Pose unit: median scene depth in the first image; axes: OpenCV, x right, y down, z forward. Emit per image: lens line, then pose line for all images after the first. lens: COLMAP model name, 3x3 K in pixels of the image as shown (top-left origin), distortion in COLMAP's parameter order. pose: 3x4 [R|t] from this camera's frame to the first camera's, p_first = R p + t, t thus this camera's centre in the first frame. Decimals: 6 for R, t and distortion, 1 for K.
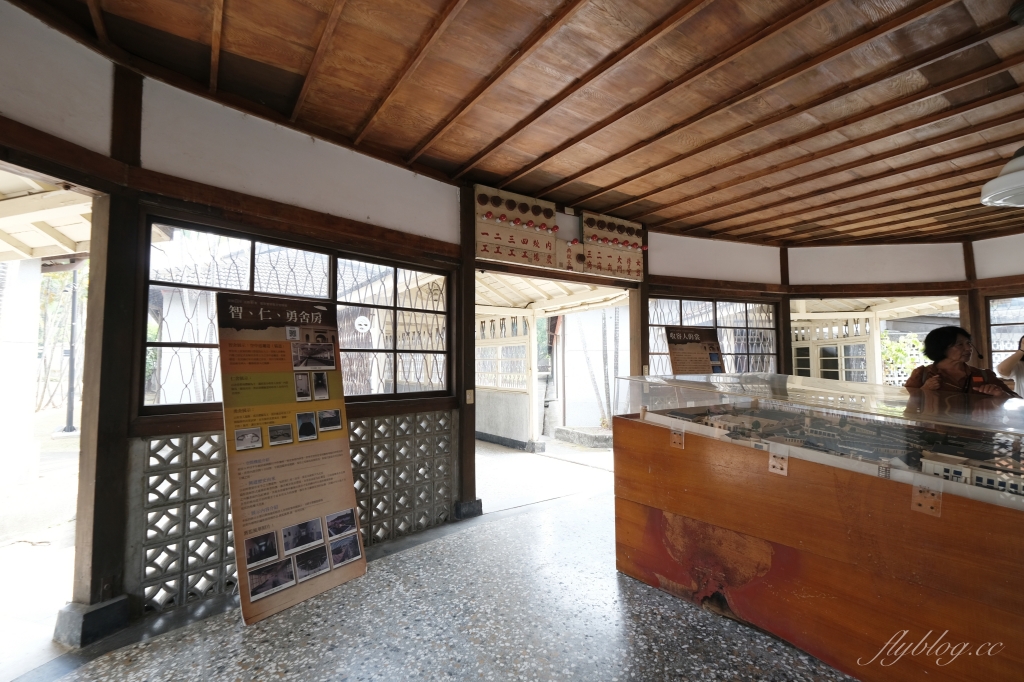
lens RADIAL K [[463.1, 0, 510.2], [0, 463.1, 357.4], [0, 0, 1]] dist [-0.000495, -0.000240]
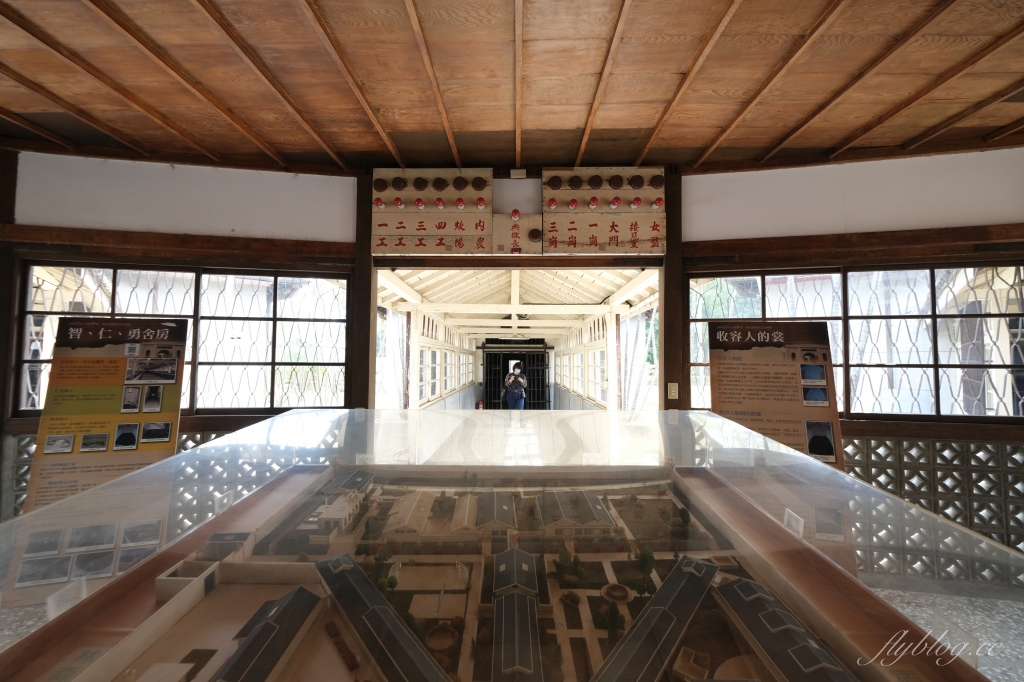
lens RADIAL K [[463.1, 0, 510.2], [0, 463.1, 357.4], [0, 0, 1]] dist [-0.000495, -0.000240]
pose [[0.817329, 0.003539, -0.576160, 0.742519], [-0.000536, 0.999985, 0.005383, -0.033627], [0.576170, -0.004091, 0.817319, 0.518977]]
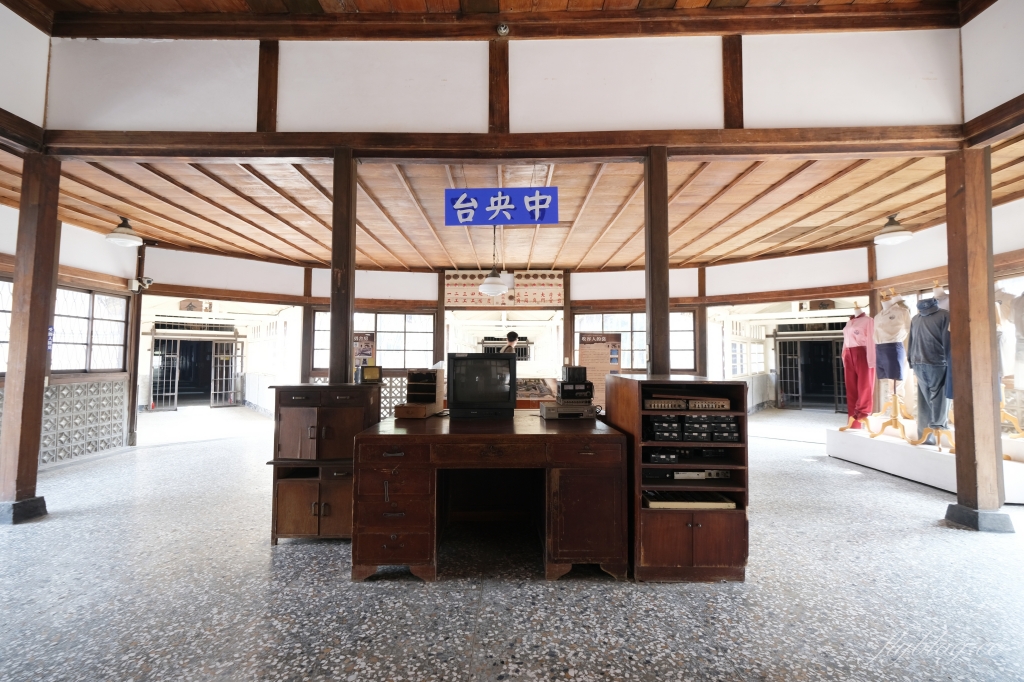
lens RADIAL K [[463.1, 0, 510.2], [0, 463.1, 357.4], [0, 0, 1]] dist [-0.000495, -0.000240]
pose [[0.827493, 0.006850, -0.561434, 1.597999], [0.002142, 0.999880, 0.015356, -0.012398], [0.561471, -0.013910, 0.827379, -0.687927]]
